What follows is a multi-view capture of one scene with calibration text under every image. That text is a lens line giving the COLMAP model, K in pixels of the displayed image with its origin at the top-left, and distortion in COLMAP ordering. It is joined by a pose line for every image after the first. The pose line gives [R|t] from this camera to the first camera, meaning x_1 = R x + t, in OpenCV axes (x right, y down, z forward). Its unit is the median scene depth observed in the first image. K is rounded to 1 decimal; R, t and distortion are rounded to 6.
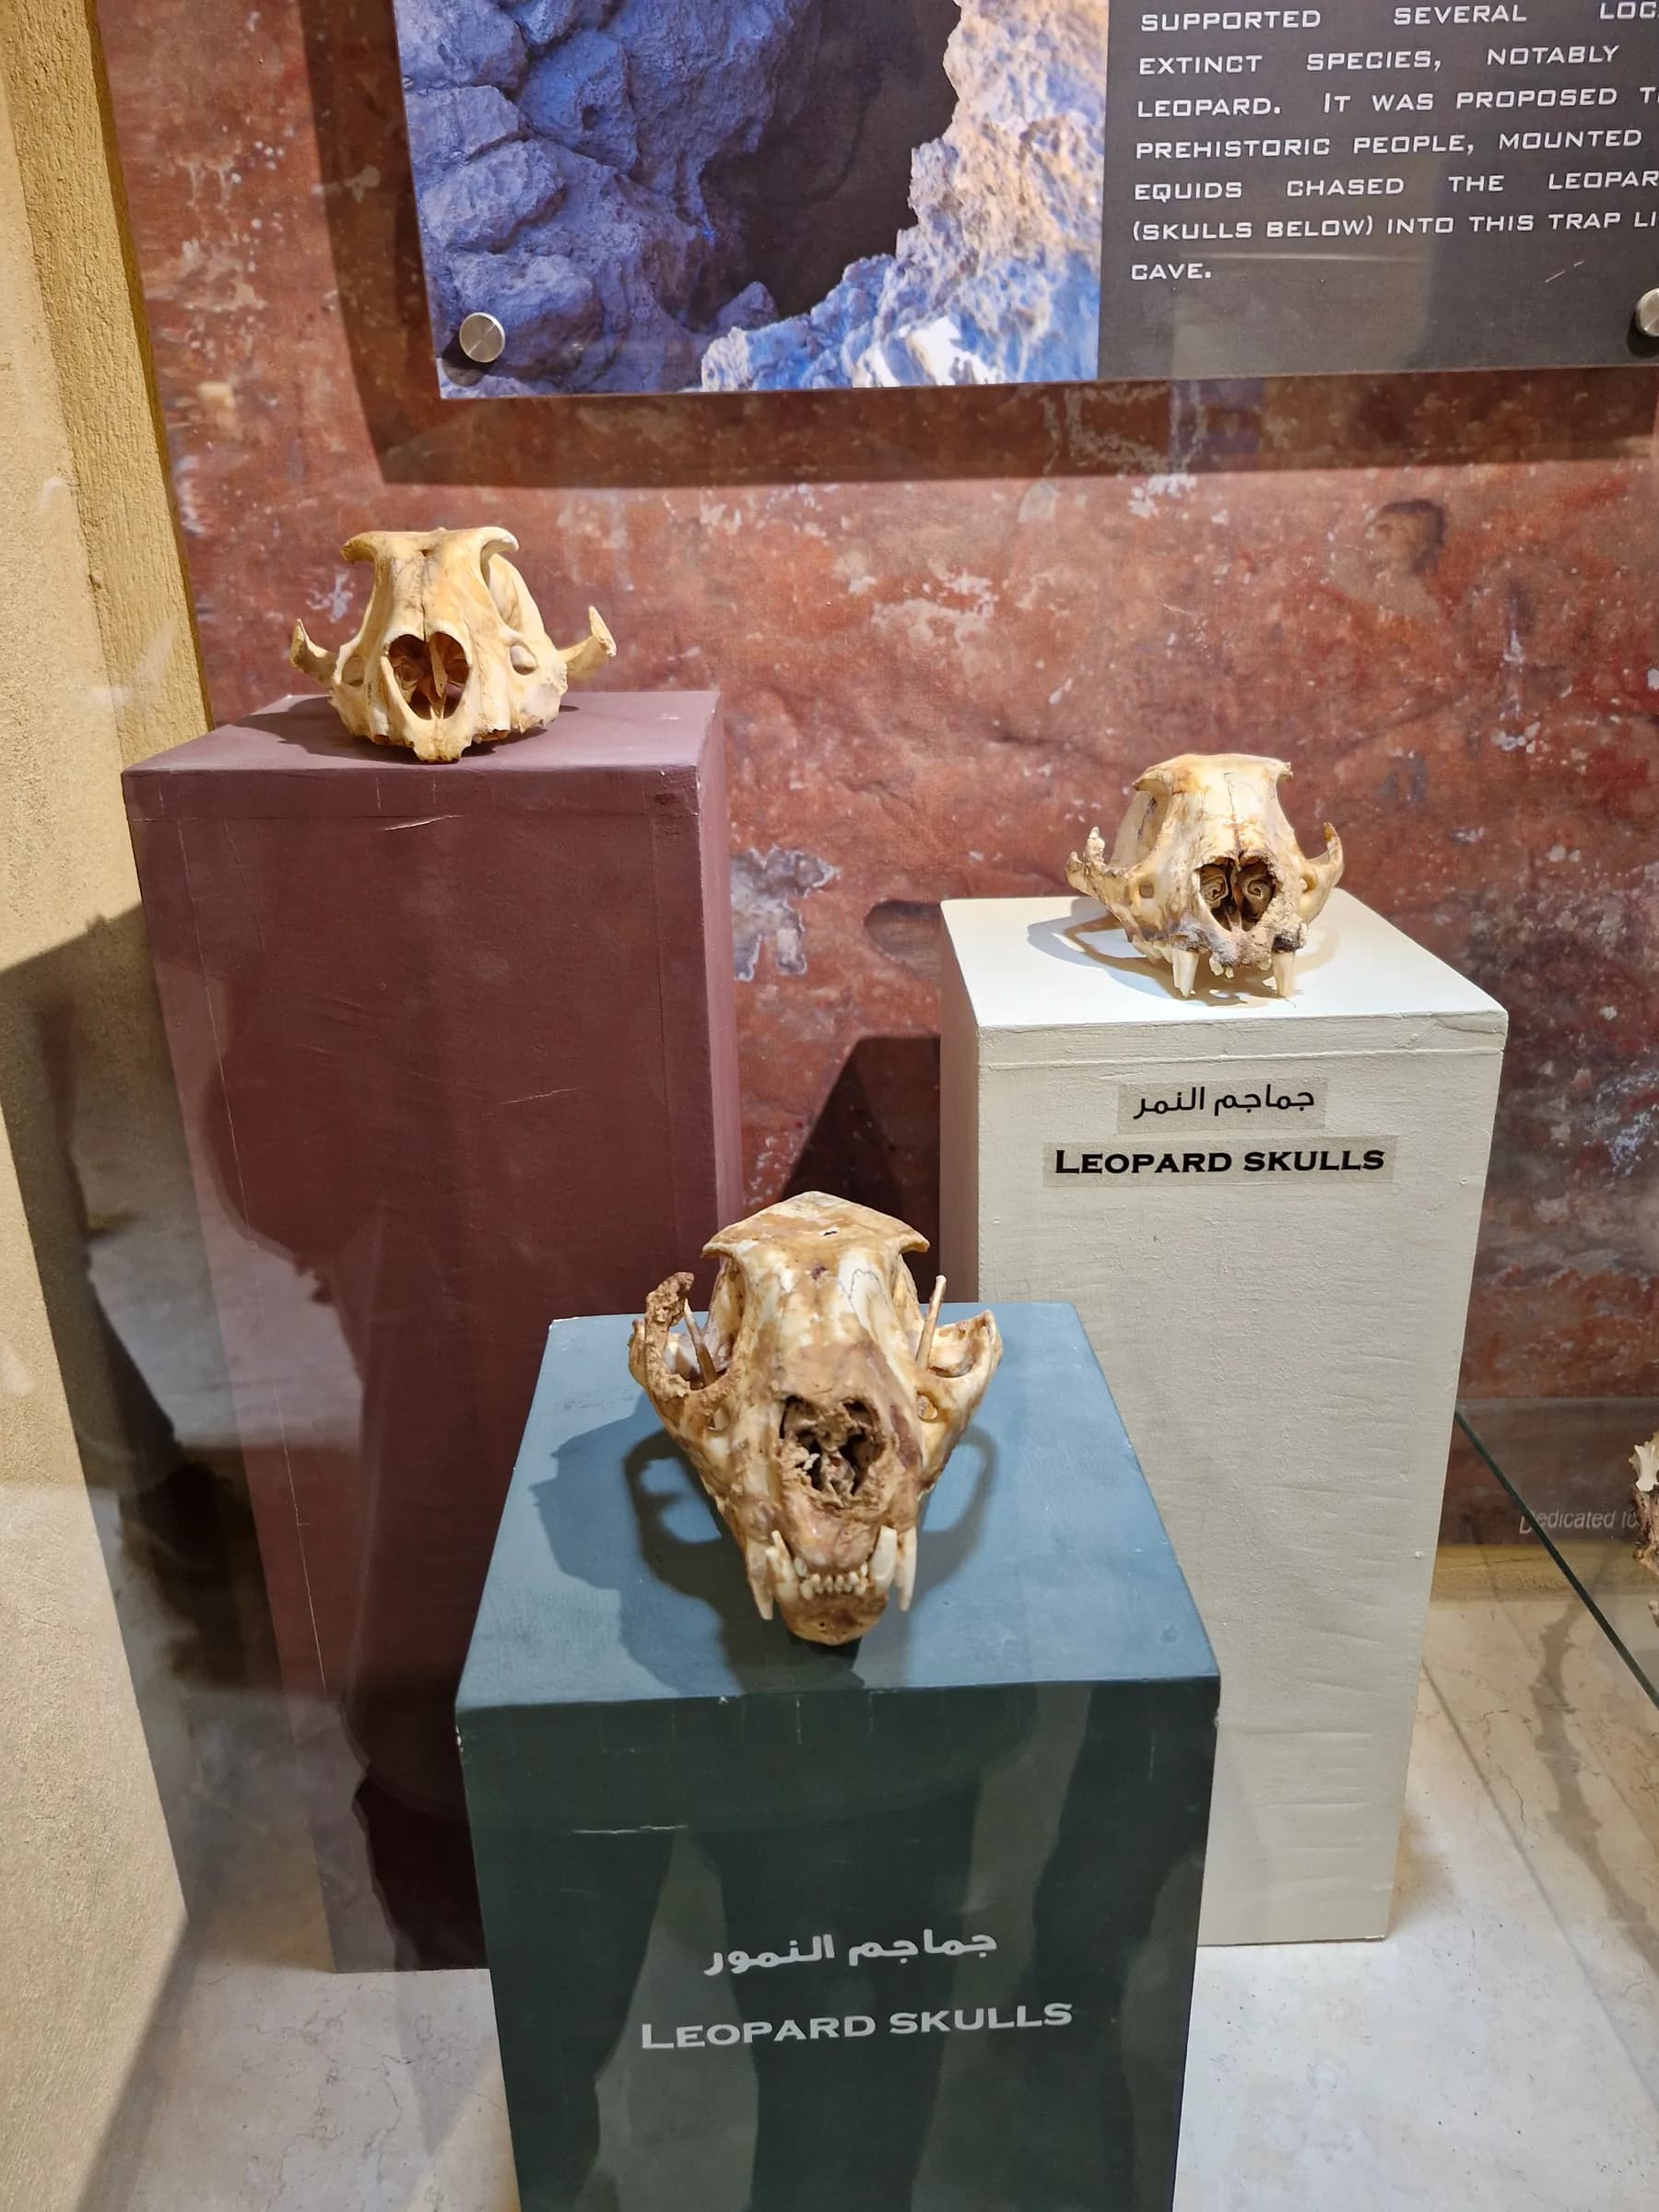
lens RADIAL K [[1554.2, 0, 847.3], [0, 1554.2, 1109.5], [0, 0, 1]] dist [0.087951, -0.107565]
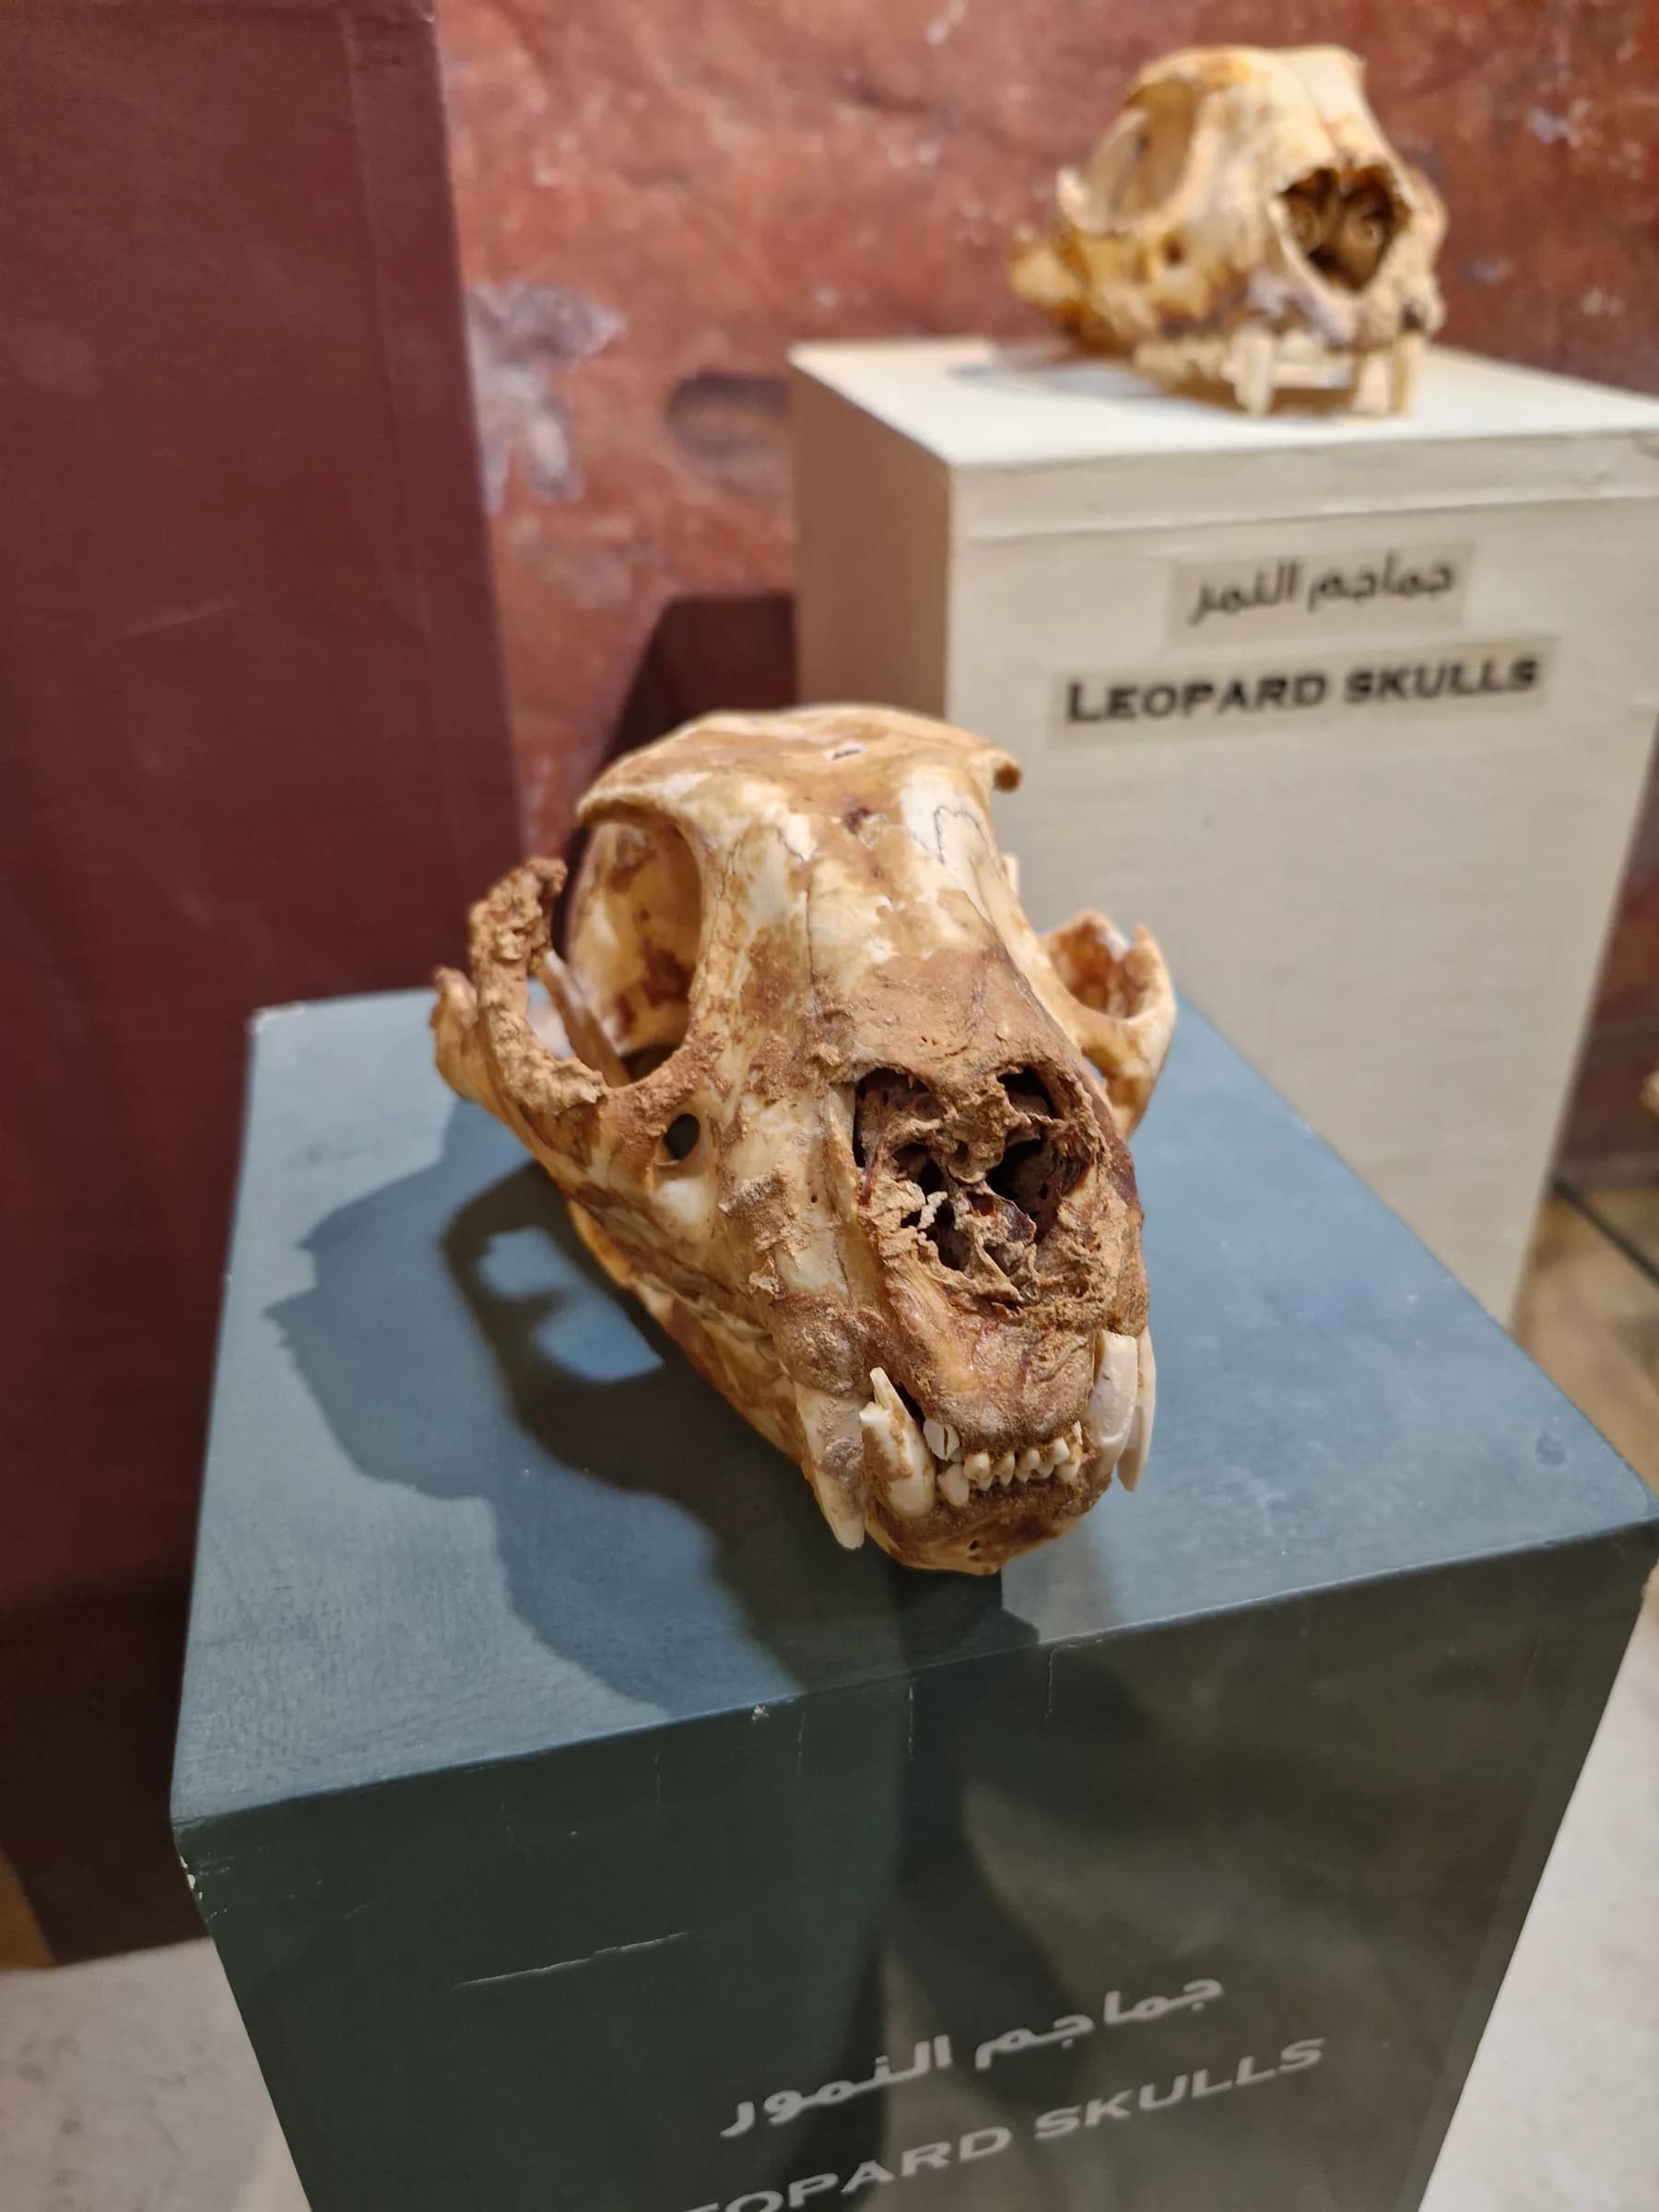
lens RADIAL K [[1610.6, 0, 842.9], [0, 1610.6, 1090.0], [0, 0, 1]] dist [0.049591, -0.100098]
pose [[0.980486, -0.090597, 0.174471, -0.075060], [0.061359, 0.984177, 0.166227, 0.067686], [-0.186770, -0.152278, 0.970530, 0.335051]]
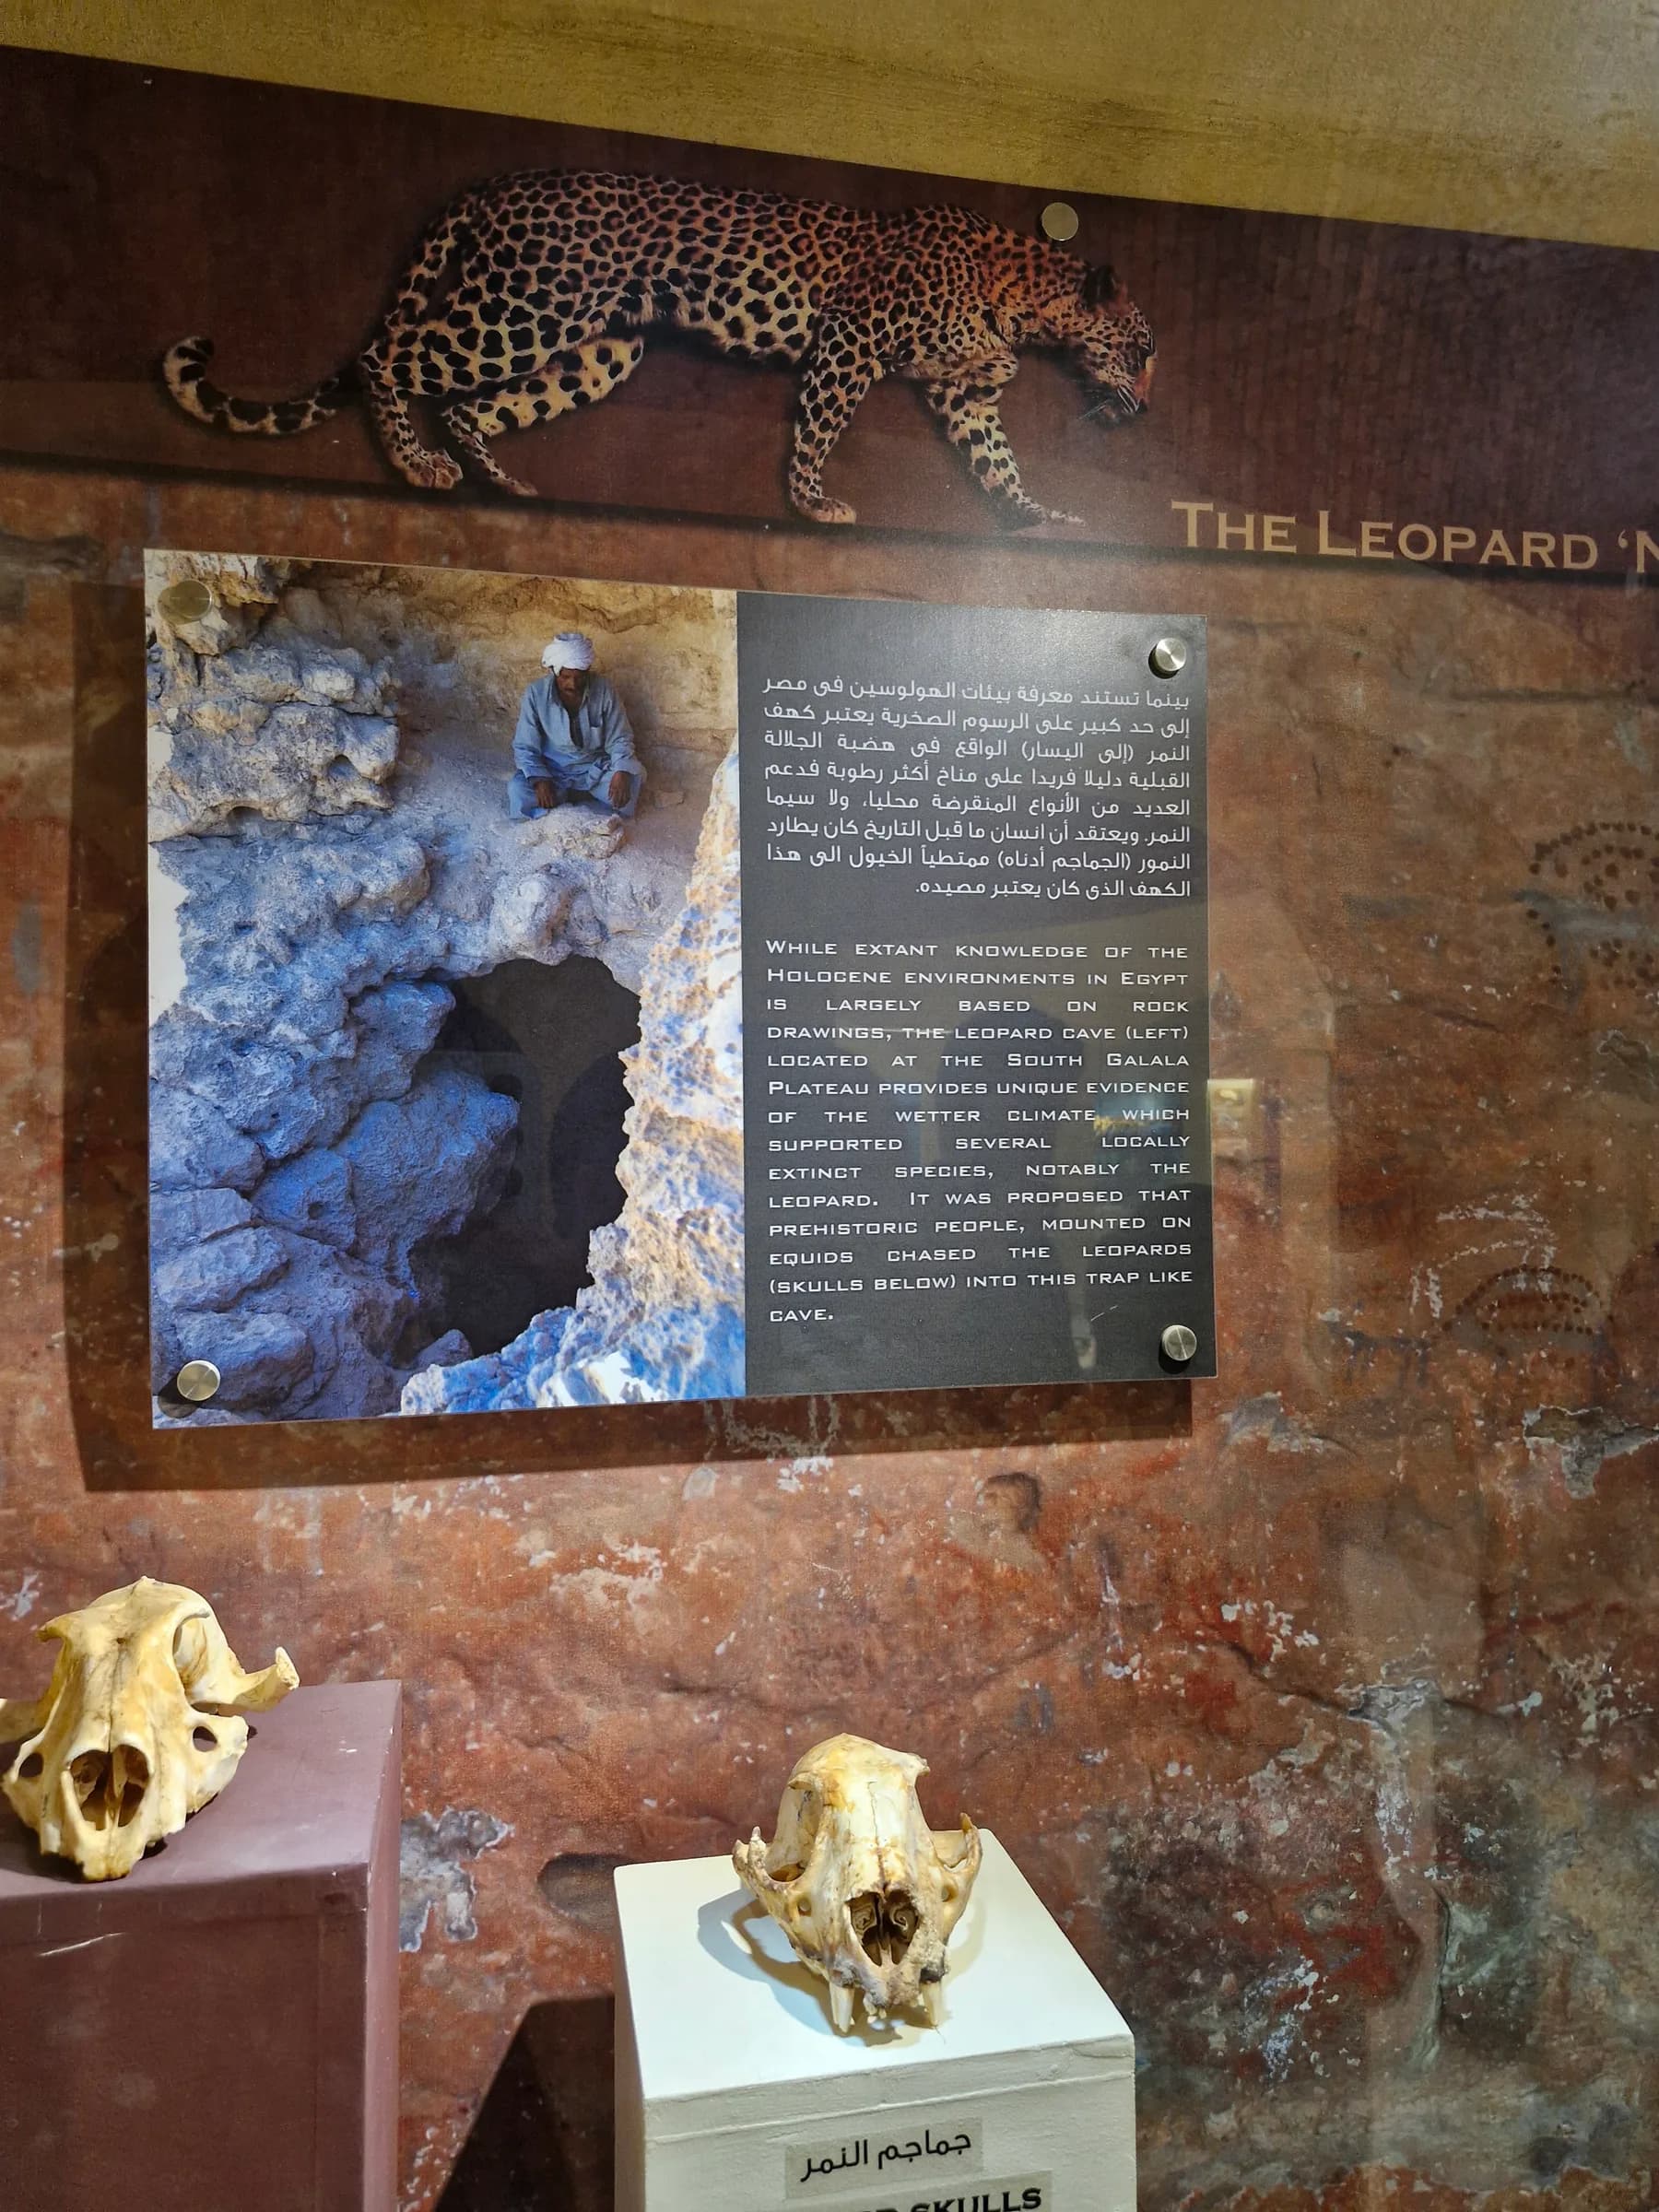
lens RADIAL K [[1554.2, 0, 847.3], [0, 1554.2, 1109.5], [0, 0, 1]] dist [0.087951, -0.107565]
pose [[0.982109, 0.017421, 0.187507, 0.009069], [0.056492, 0.922596, -0.381609, -0.219582], [-0.179641, 0.385374, 0.905106, -0.178110]]
